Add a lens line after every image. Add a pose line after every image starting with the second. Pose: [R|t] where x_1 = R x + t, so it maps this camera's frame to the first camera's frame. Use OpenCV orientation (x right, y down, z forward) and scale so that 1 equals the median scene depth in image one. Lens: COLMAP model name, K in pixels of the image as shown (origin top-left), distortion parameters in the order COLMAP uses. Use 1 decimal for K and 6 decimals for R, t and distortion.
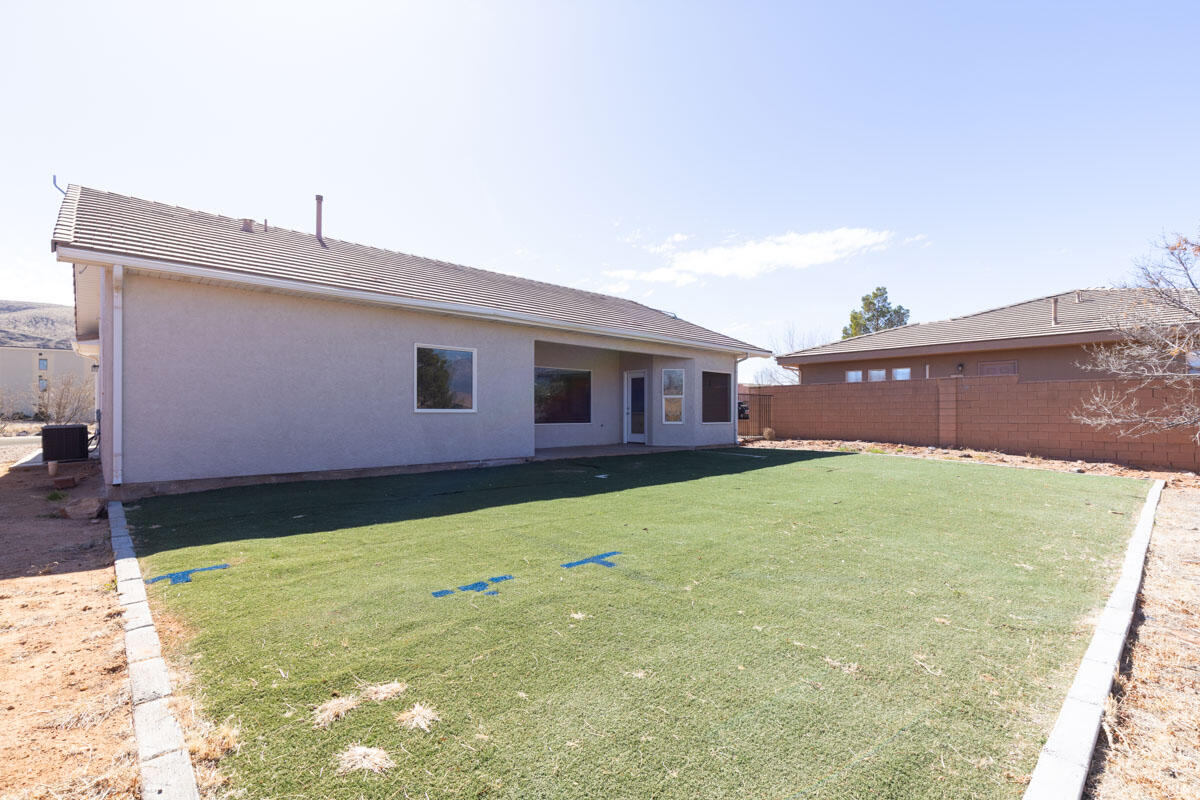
lens RADIAL K [[540.8, 0, 601.5], [0, 540.8, 414.9], [0, 0, 1]] dist [0.000121, -0.000007]
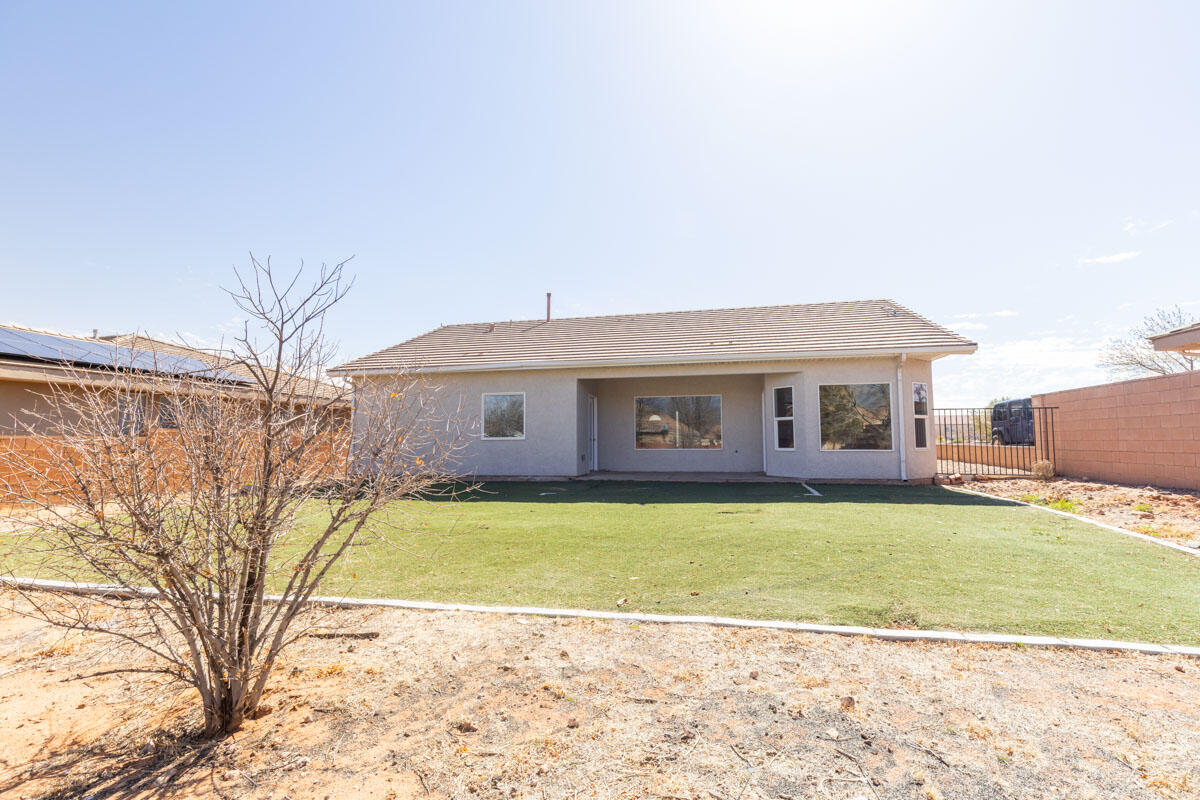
lens RADIAL K [[540.8, 0, 601.5], [0, 540.8, 414.9], [0, 0, 1]] dist [0.000121, -0.000007]
pose [[0.537967, -0.045414, -0.841742, 0.905445], [0.003593, 0.998662, -0.051584, 0.003411], [0.842958, 0.024726, 0.537410, 0.394117]]
